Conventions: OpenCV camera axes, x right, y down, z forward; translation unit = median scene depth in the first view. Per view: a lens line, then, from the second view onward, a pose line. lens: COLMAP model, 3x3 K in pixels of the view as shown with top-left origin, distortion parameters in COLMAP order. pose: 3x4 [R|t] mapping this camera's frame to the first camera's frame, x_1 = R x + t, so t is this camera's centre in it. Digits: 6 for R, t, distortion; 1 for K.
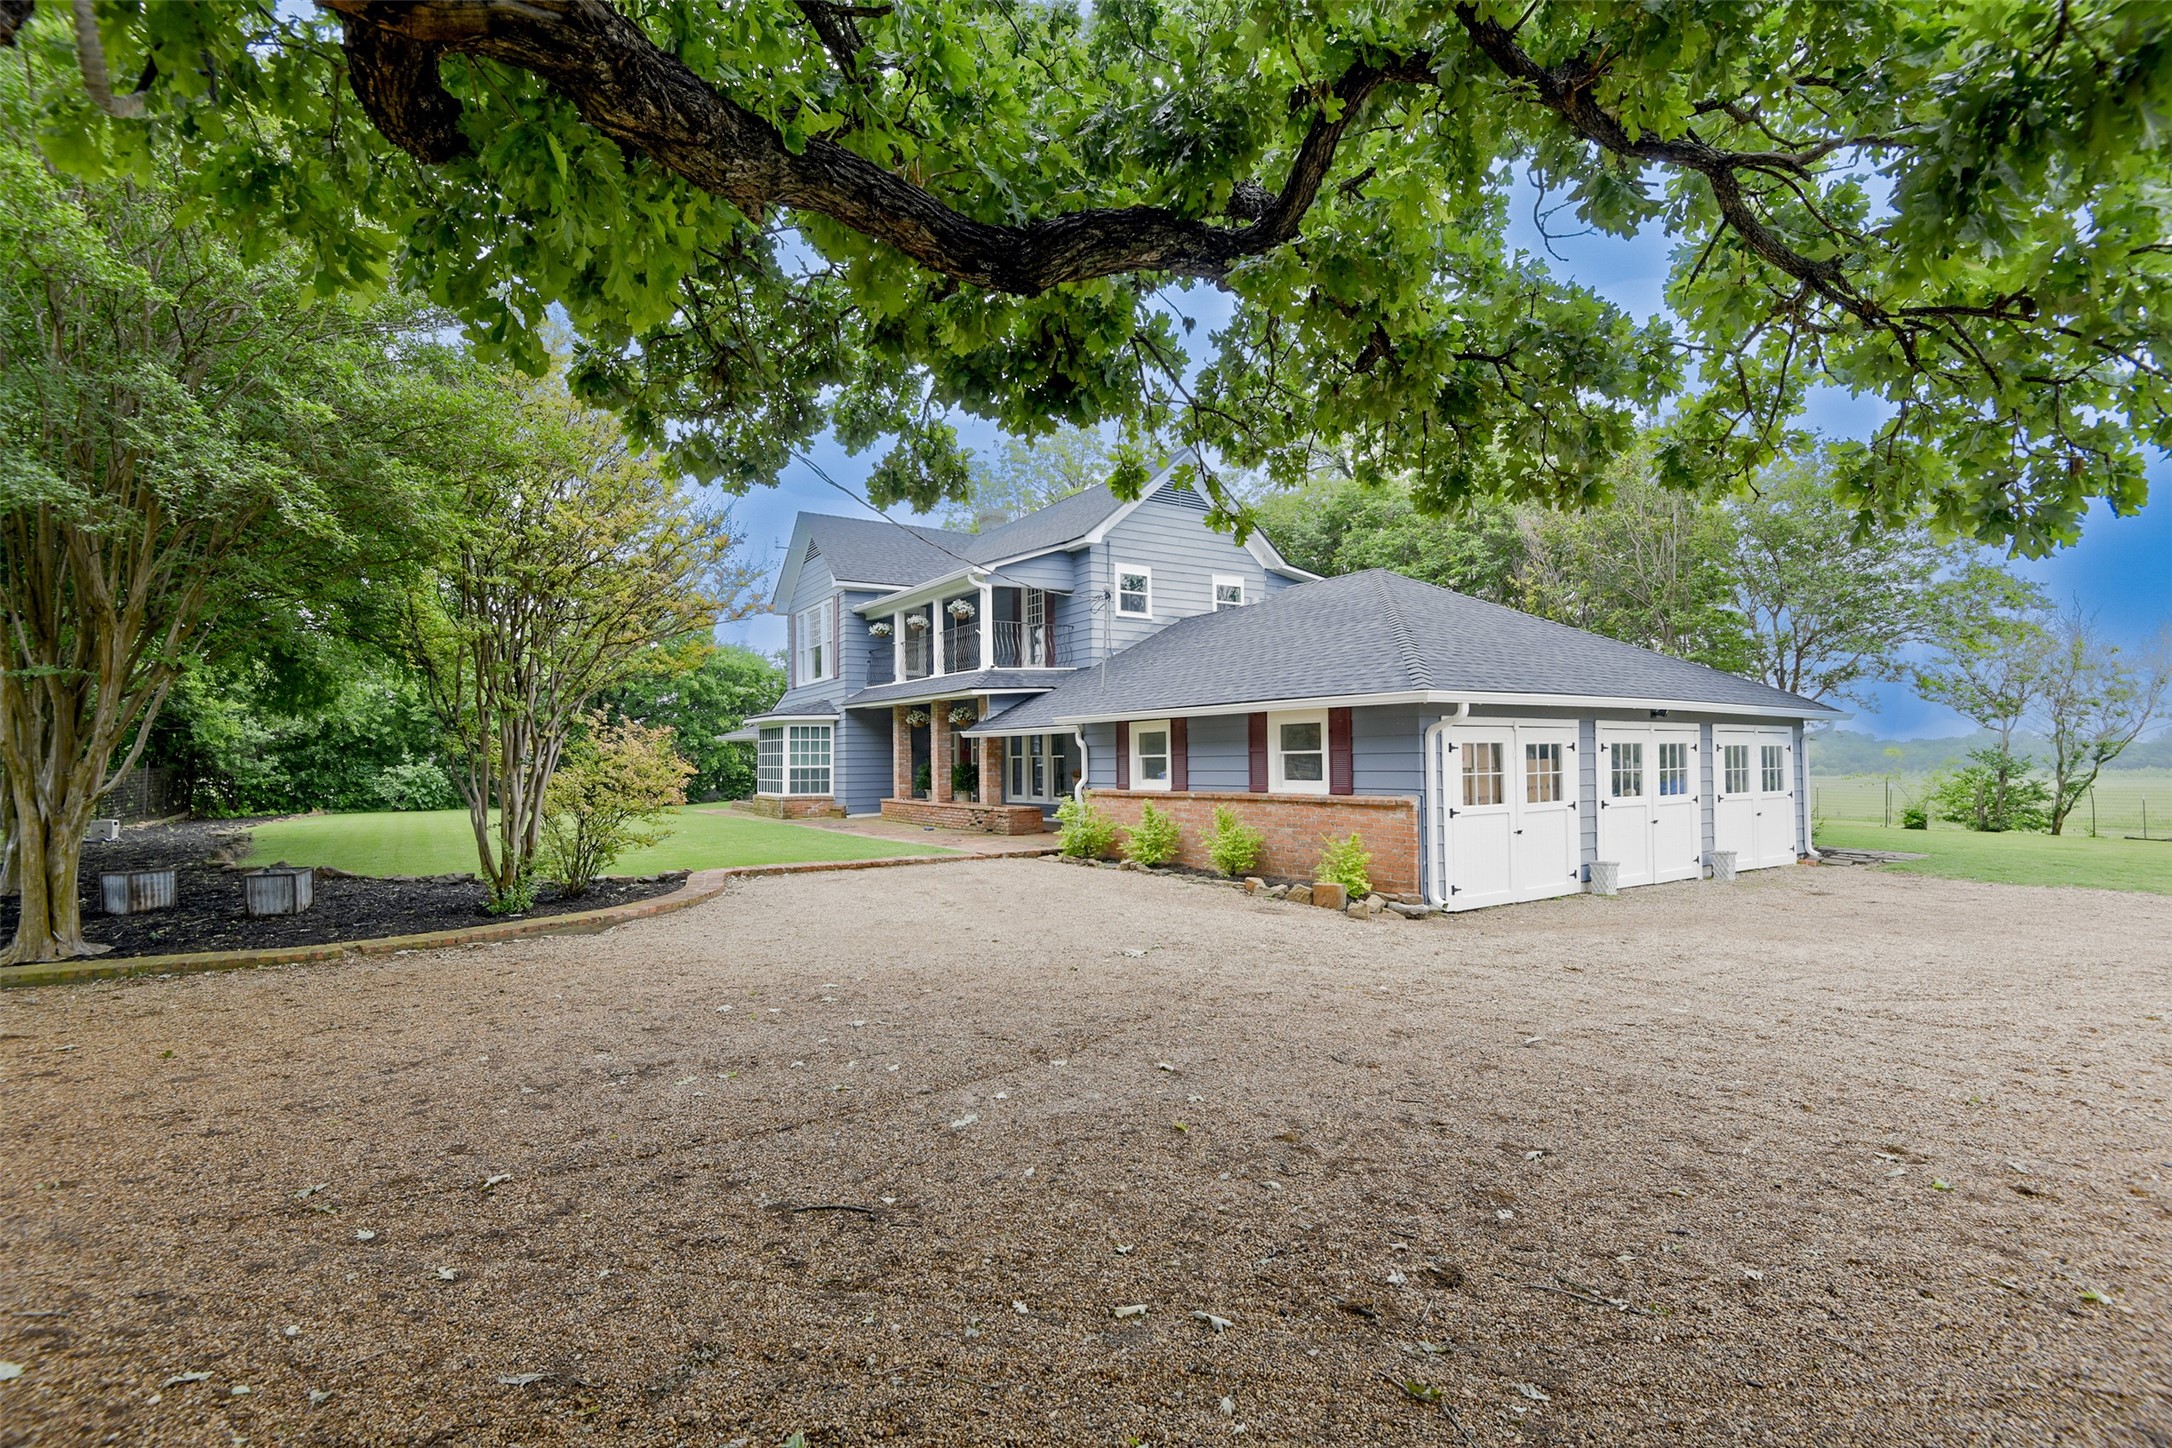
lens RADIAL K [[1014.2, 0, 1084.2], [0, 1014.2, 761.4], [0, 0, 1]] dist [-0.023862, -0.000202]
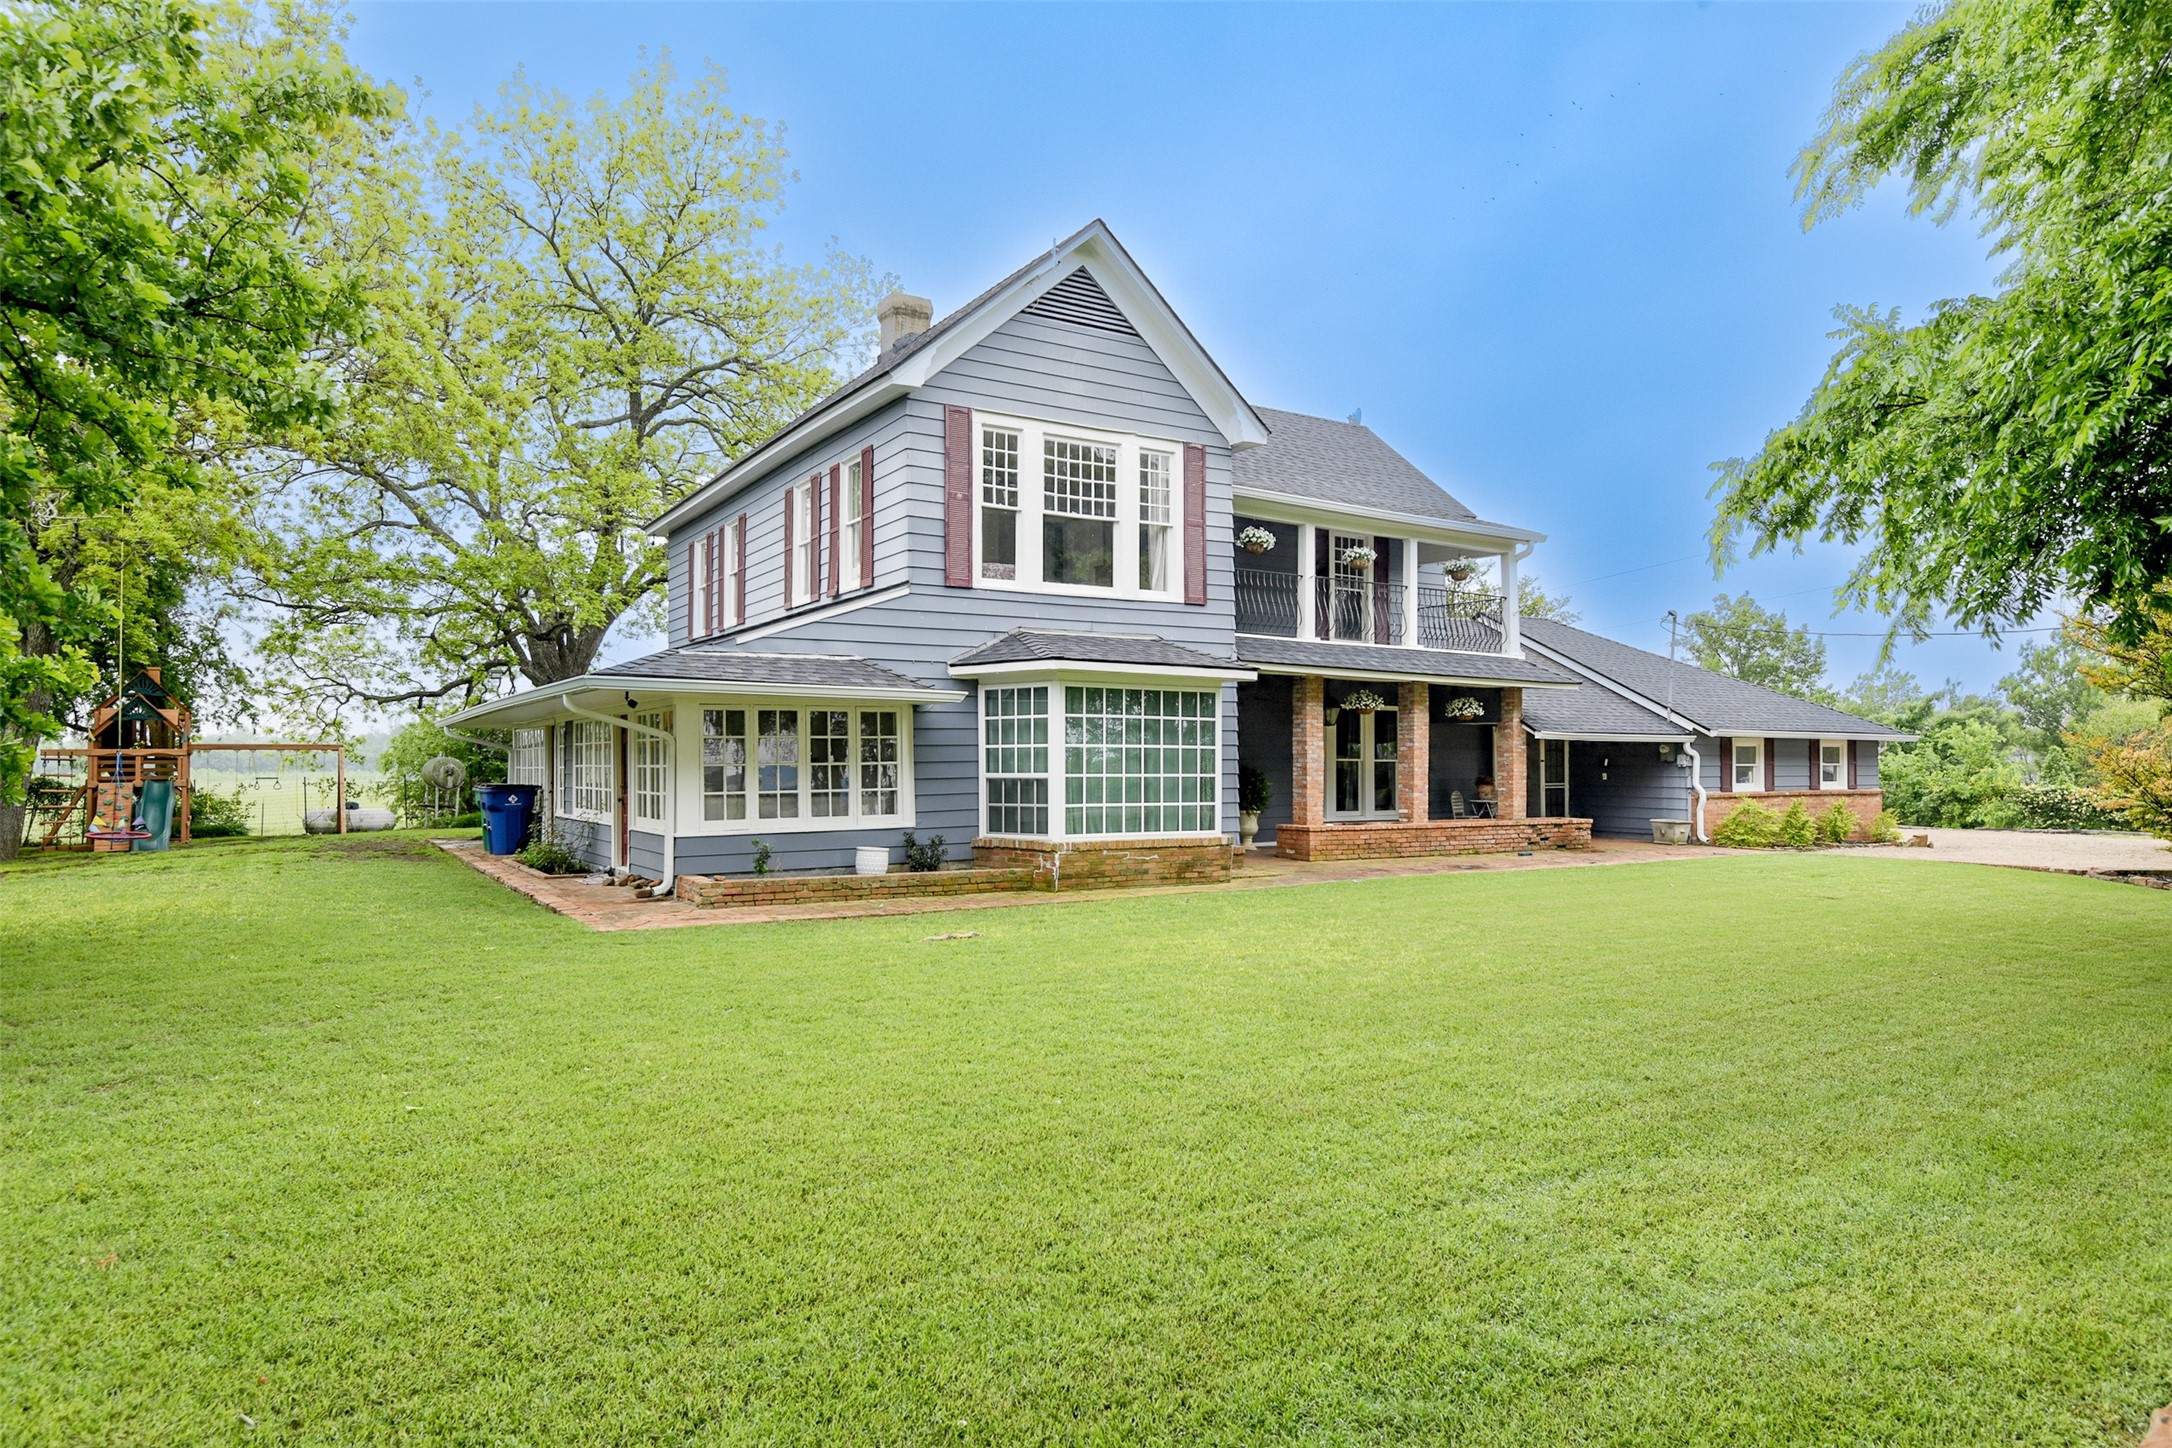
lens RADIAL K [[1298.8, 0, 1082.7], [0, 1298.8, 767.5], [0, 0, 1]] dist [-0.000642, -0.000168]
pose [[-0.002655, 0.016153, 0.999866, -1.523869], [0.004320, 0.999860, -0.016142, 0.019895], [-0.999987, 0.004277, -0.002725, 1.769873]]
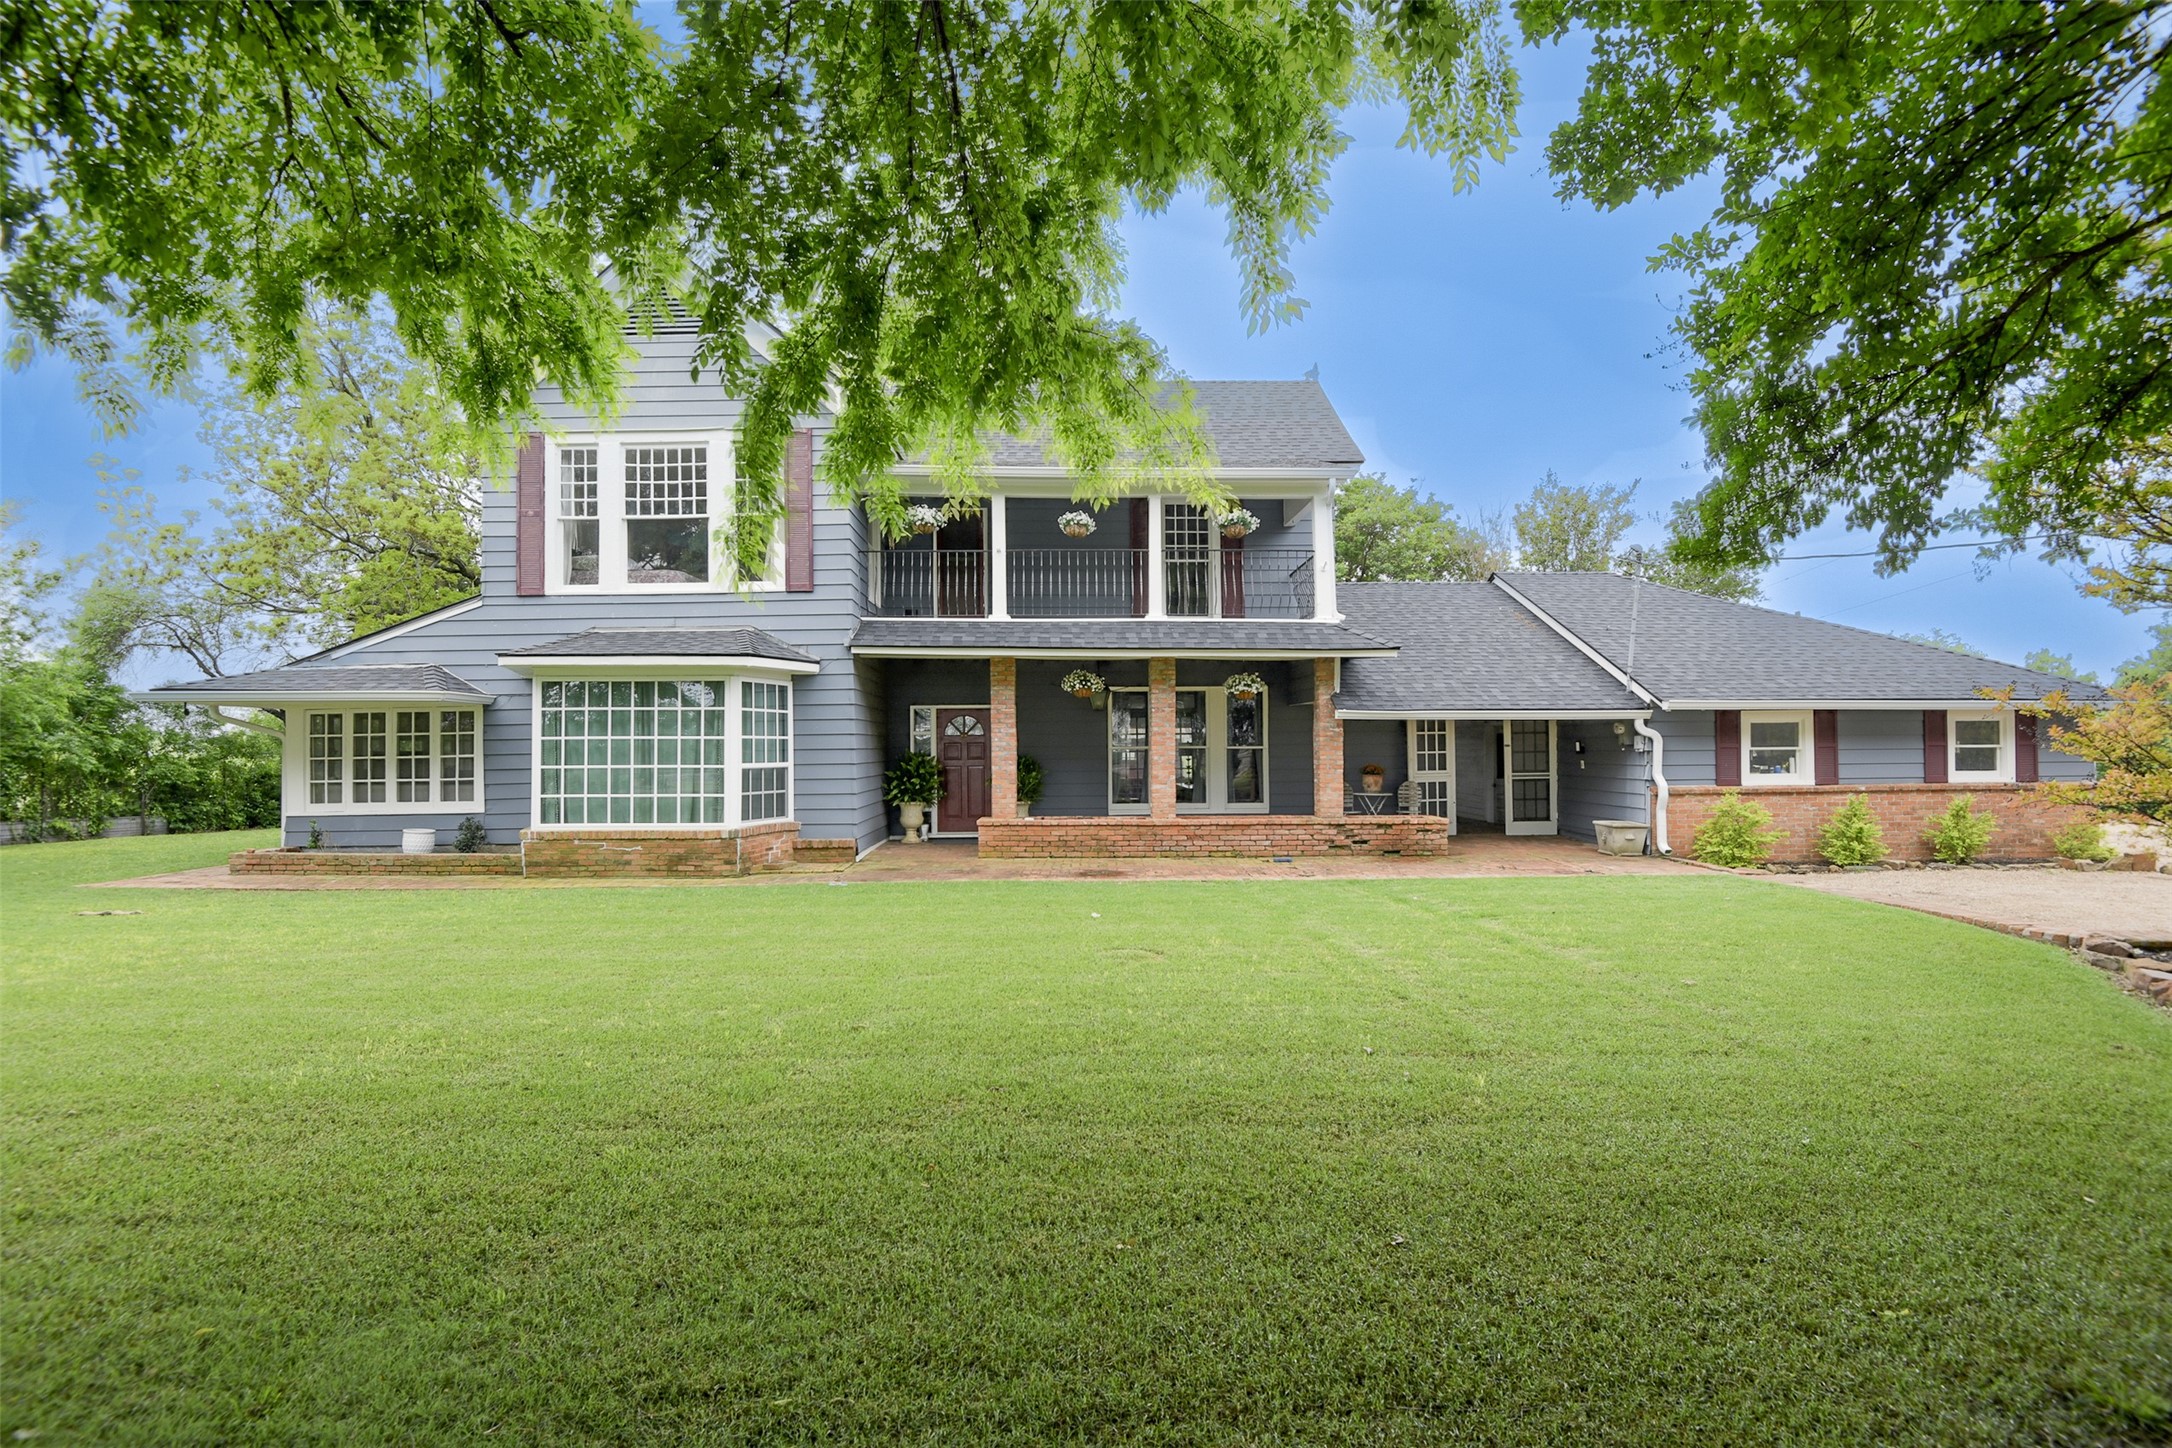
lens RADIAL K [[1014.2, 0, 1084.2], [0, 1014.2, 761.4], [0, 0, 1]] dist [-0.023862, -0.000202]
pose [[0.512463, 0.007626, 0.858675, -1.017692], [0.001519, 0.999951, -0.009788, 0.014092], [-0.858708, 0.006320, 0.512427, 1.024038]]
